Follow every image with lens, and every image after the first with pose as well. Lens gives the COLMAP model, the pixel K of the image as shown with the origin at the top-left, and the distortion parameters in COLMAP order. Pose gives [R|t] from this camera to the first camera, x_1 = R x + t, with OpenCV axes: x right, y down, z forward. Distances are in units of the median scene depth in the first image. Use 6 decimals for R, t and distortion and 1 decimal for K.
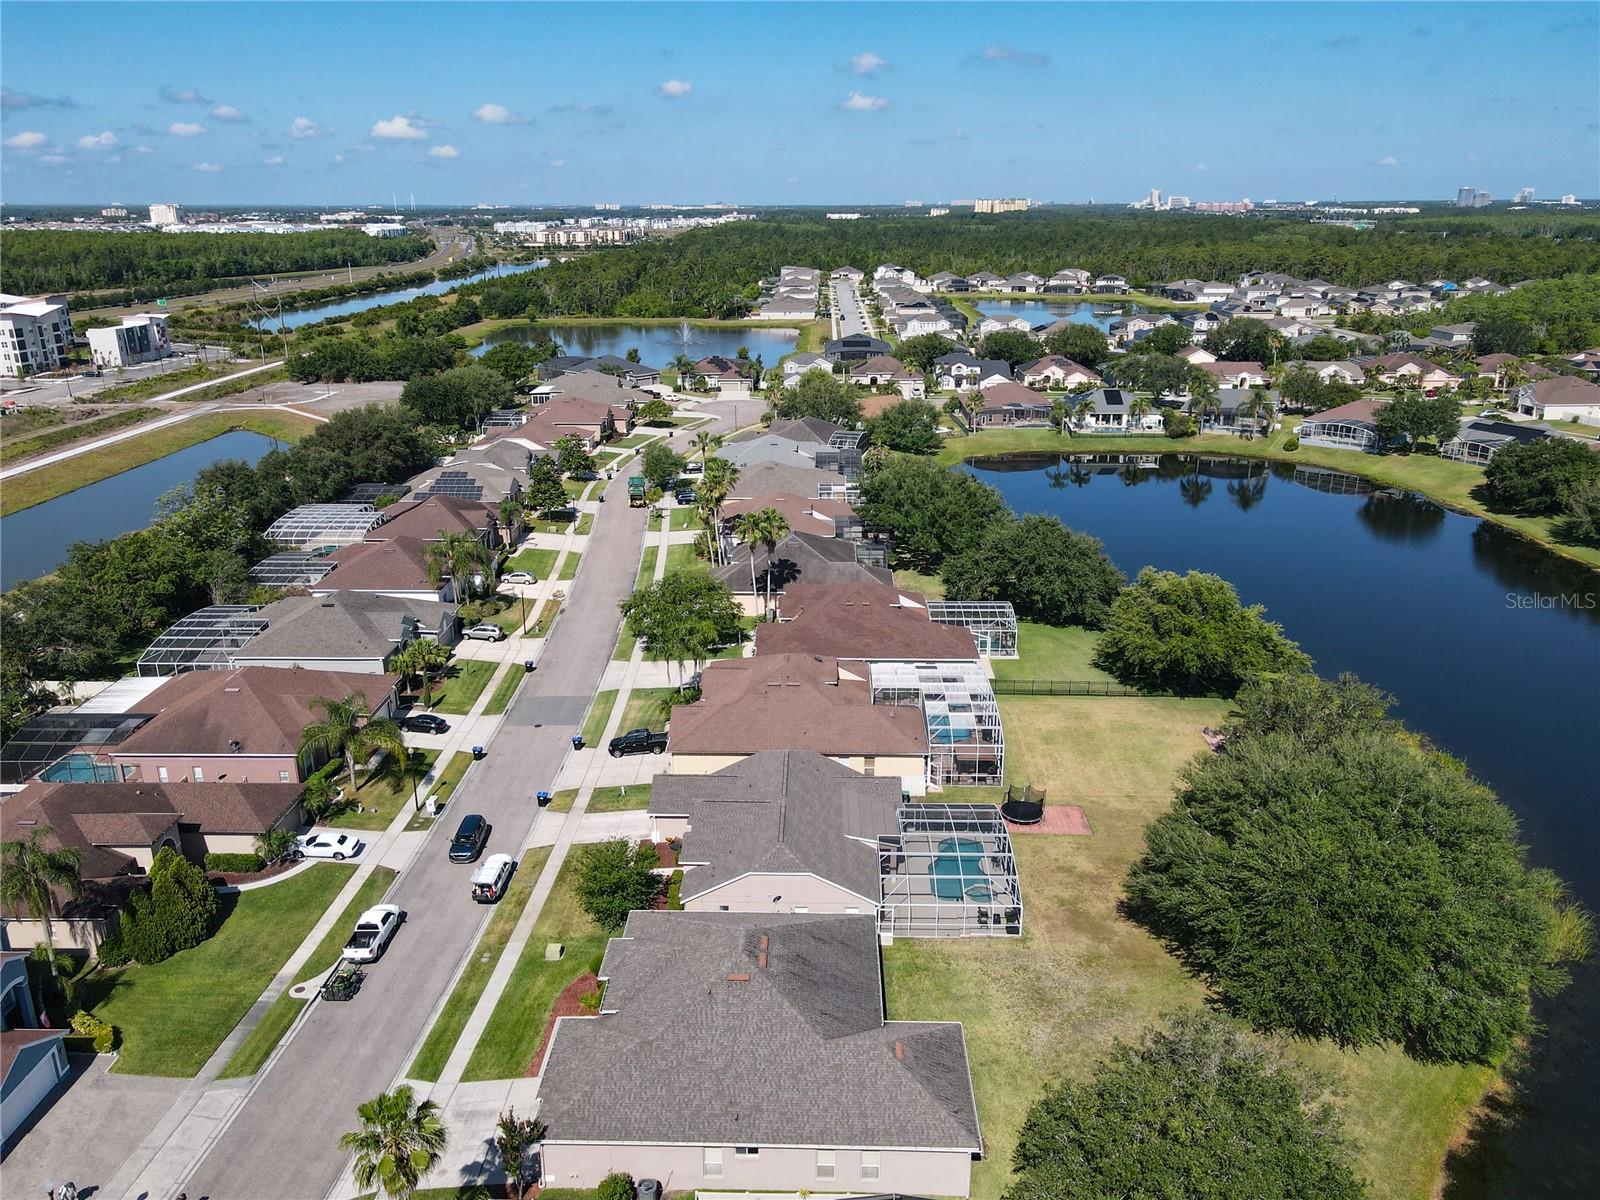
lens RADIAL K [[1212.6, 0, 800.0], [0, 1212.6, 600.0], [0, 0, 1]] dist [0.020258, 0.011194]
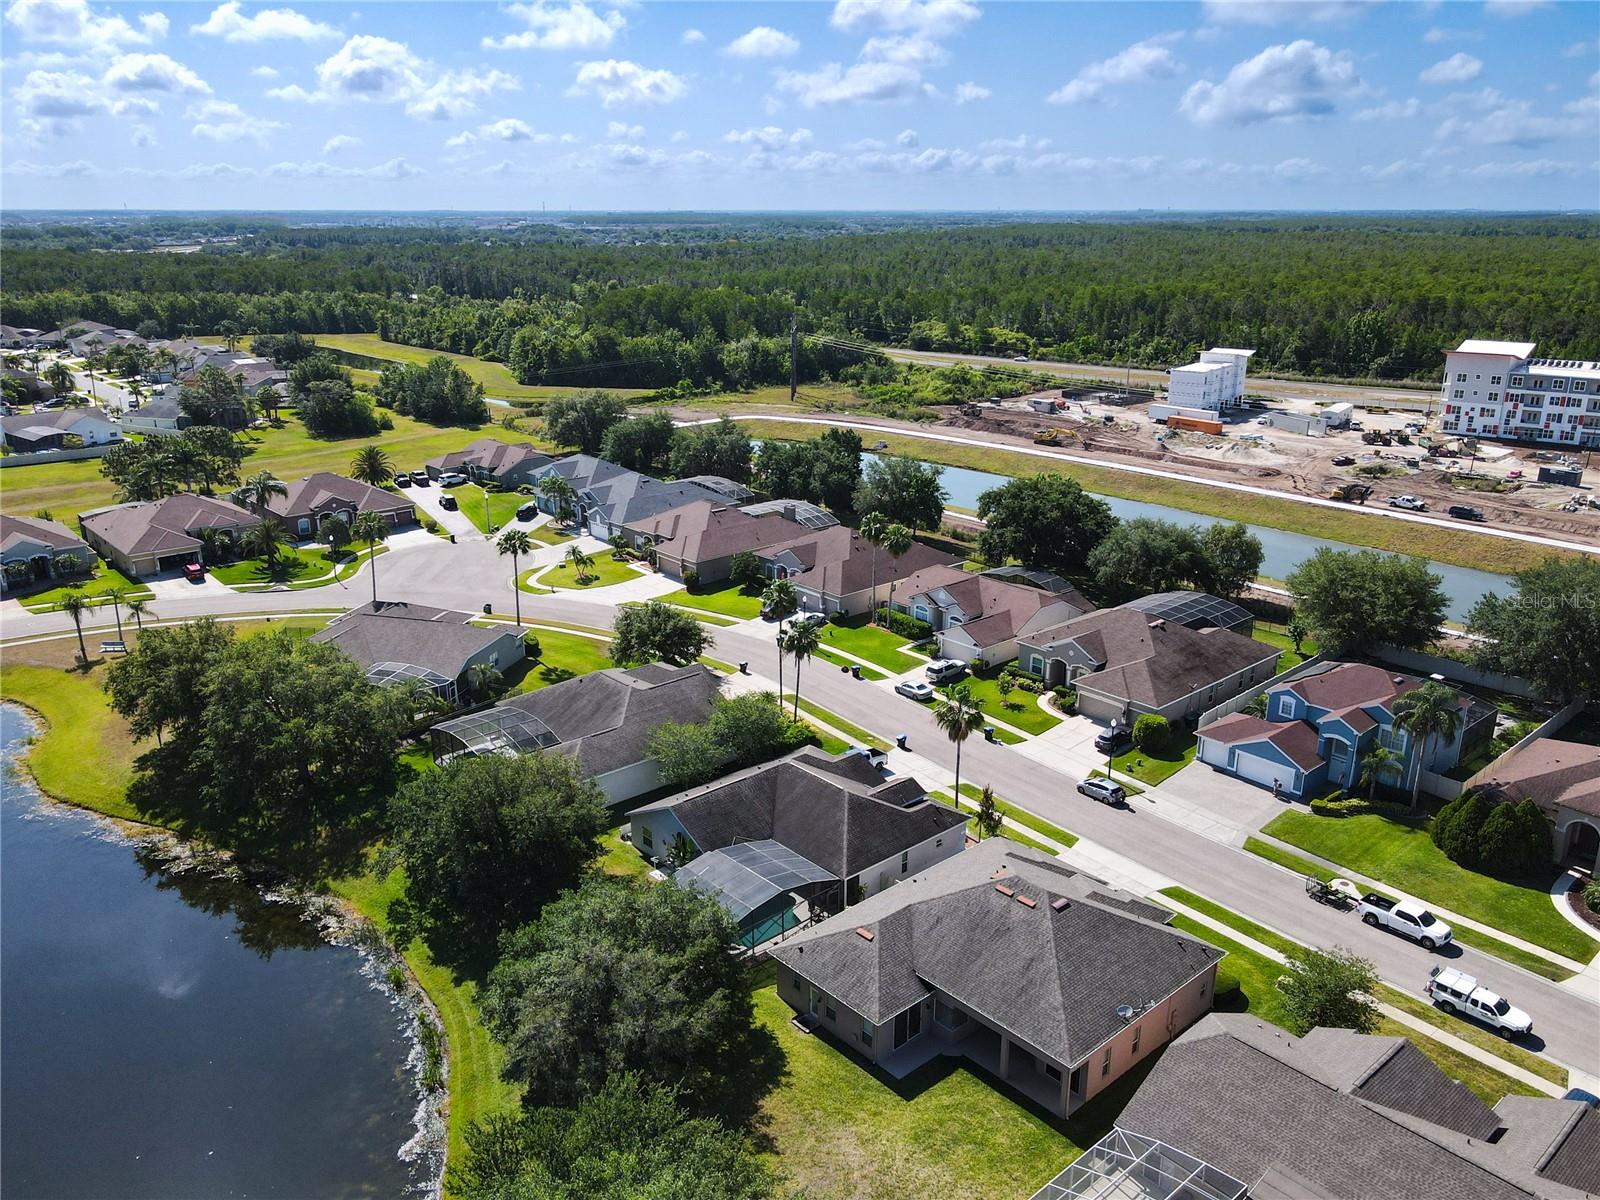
lens RADIAL K [[1226.7, 0, 786.8], [0, 1226.7, 602.6], [0, 0, 1]] dist [0.013897, -0.002144]
pose [[-0.736772, 0.211878, -0.642086, 0.289813], [-0.207405, 0.833031, 0.512877, -0.168638], [0.643545, 0.511045, -0.569809, 0.515540]]
